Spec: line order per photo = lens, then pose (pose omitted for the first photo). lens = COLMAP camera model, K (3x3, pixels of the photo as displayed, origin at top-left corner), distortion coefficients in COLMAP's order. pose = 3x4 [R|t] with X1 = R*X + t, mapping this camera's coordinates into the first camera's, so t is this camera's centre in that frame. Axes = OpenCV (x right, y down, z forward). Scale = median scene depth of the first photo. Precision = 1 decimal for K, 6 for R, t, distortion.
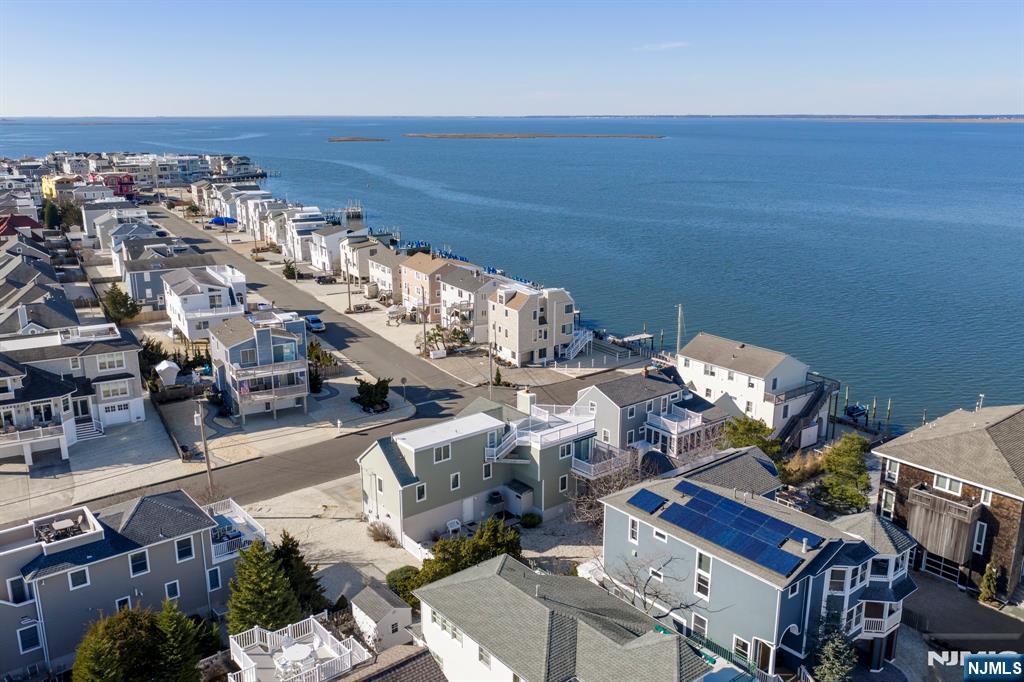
lens RADIAL K [[842.5, 0, 512.0], [0, 842.5, 341.0], [0, 0, 1]] dist [0.008957, -0.008119]
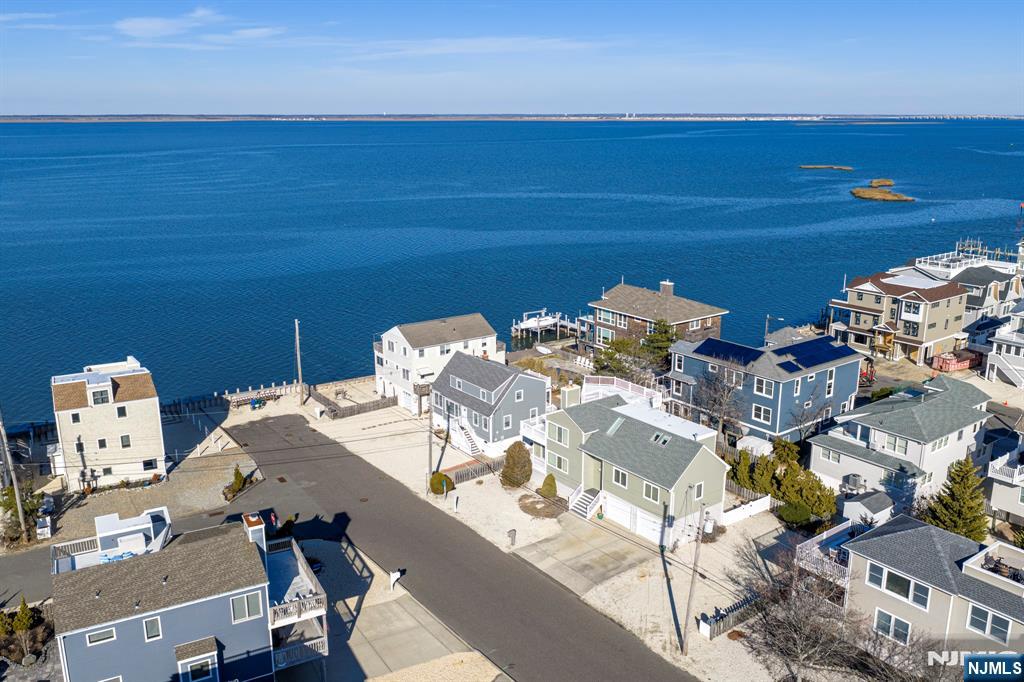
lens RADIAL K [[842.5, 0, 512.0], [0, 842.5, 341.0], [0, 0, 1]] dist [0.008957, -0.008119]
pose [[0.037881, -0.258993, 0.965136, -0.737262], [0.261743, 0.934680, 0.240547, -0.195515], [-0.964394, 0.243505, 0.103197, 0.748280]]
